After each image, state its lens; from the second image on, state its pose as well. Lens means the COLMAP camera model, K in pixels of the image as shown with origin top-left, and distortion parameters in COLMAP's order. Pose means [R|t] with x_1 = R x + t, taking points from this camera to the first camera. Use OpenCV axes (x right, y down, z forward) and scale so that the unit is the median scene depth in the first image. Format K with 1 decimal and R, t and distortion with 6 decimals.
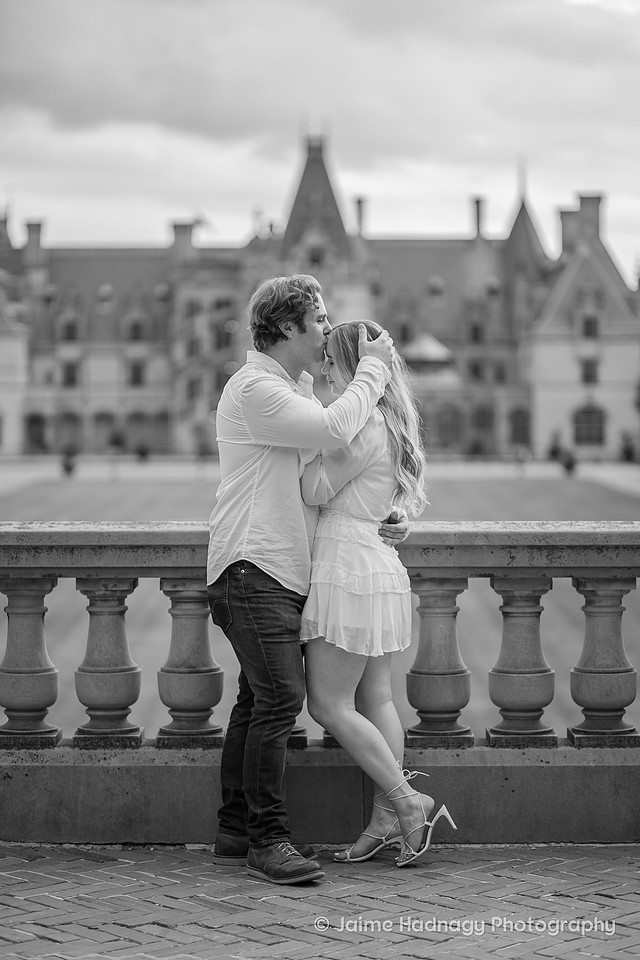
lens RADIAL K [[2302.9, 0, 320.0], [0, 2302.9, 480.0], [0, 0, 1]] dist [-0.079578, 0.018132]
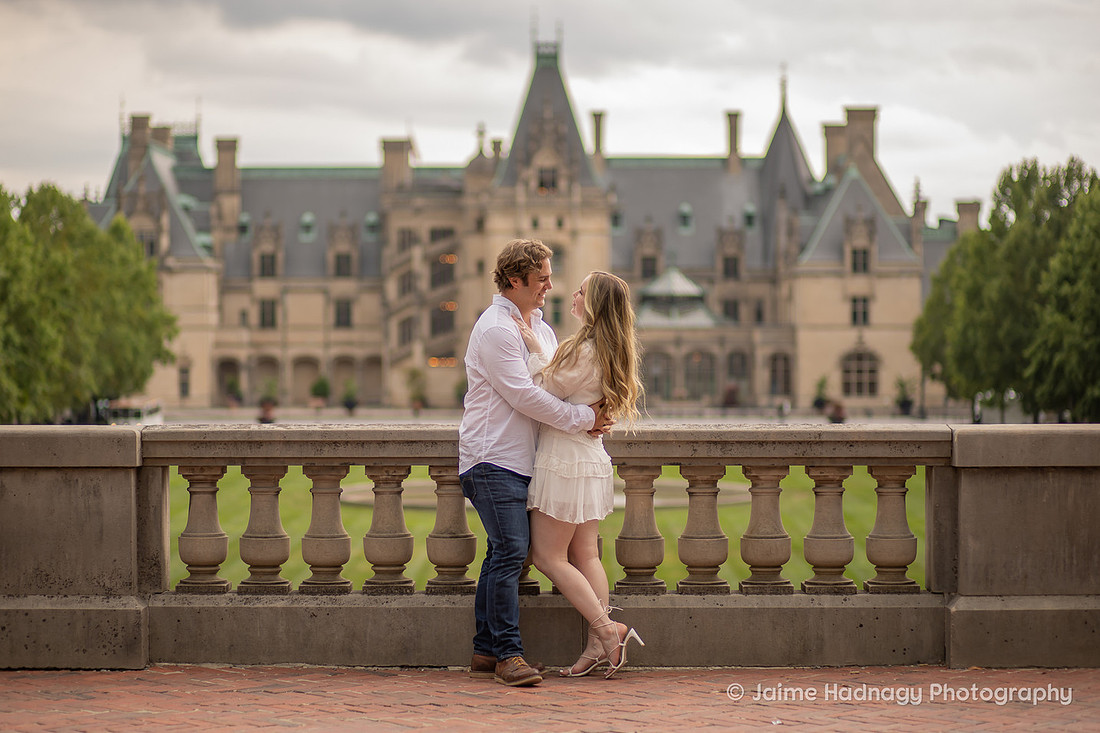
lens RADIAL K [[2638.7, 0, 550.0], [0, 2638.7, 366.5], [0, 0, 1]] dist [-0.079578, 0.018132]
pose [[1.000000, -0.000016, -0.000875, 0.001531], [-0.000006, 0.999665, -0.025896, 0.024704], [0.000875, 0.025896, 0.999664, -0.513895]]
